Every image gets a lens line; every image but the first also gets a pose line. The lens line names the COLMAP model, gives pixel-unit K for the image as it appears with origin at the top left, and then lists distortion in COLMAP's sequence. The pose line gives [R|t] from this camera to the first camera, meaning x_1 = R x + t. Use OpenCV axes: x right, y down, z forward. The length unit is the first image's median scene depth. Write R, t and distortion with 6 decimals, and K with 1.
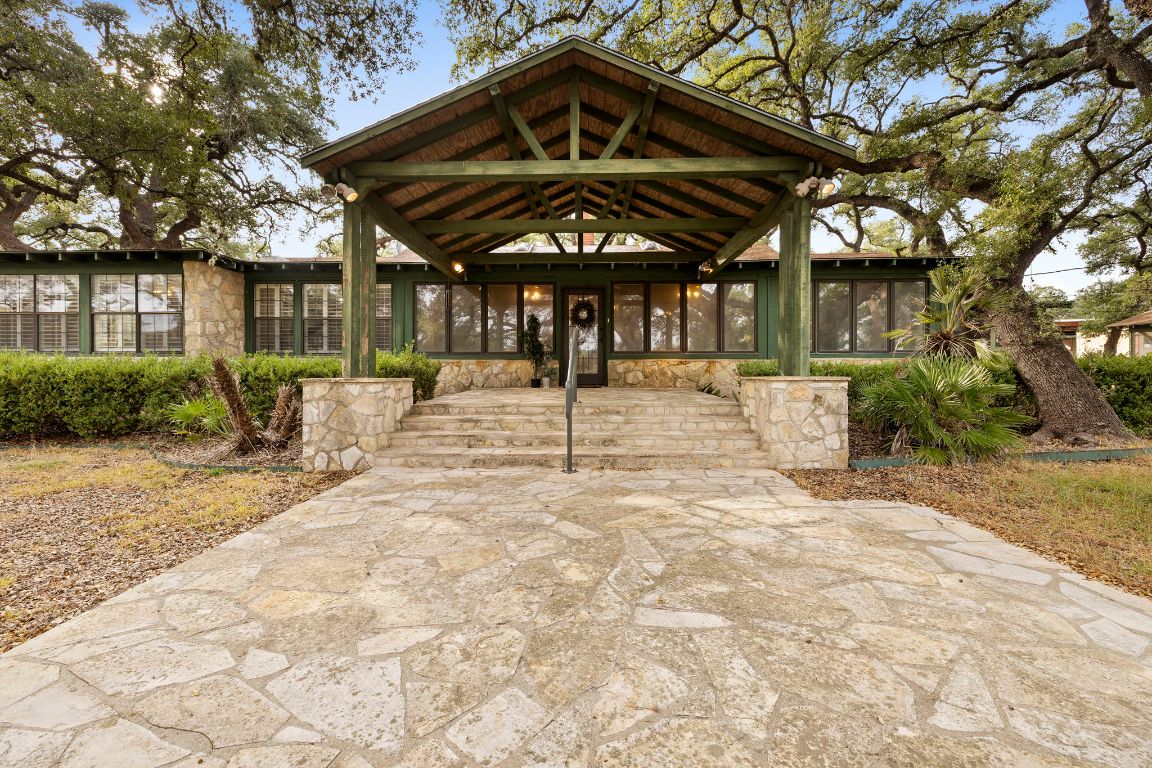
lens RADIAL K [[484.6, 0, 574.2], [0, 484.6, 379.8], [0, 0, 1]] dist [-0.000545, -0.000696]
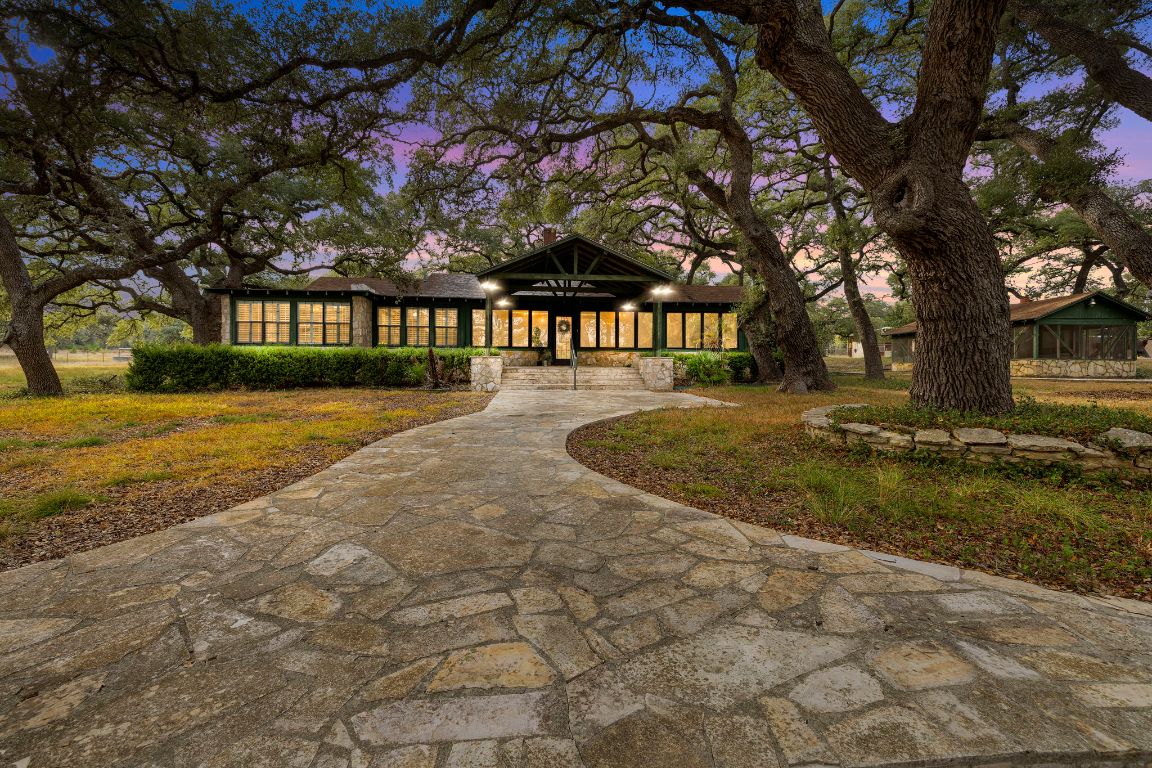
lens RADIAL K [[484.6, 0, 576.2], [0, 484.6, 378.5], [0, 0, 1]] dist [-0.000545, -0.000696]
pose [[0.990874, 0.002860, 0.134762, -0.197502], [-0.003626, 0.999979, 0.005439, 0.056240], [-0.134743, -0.005878, 0.990863, -0.910103]]
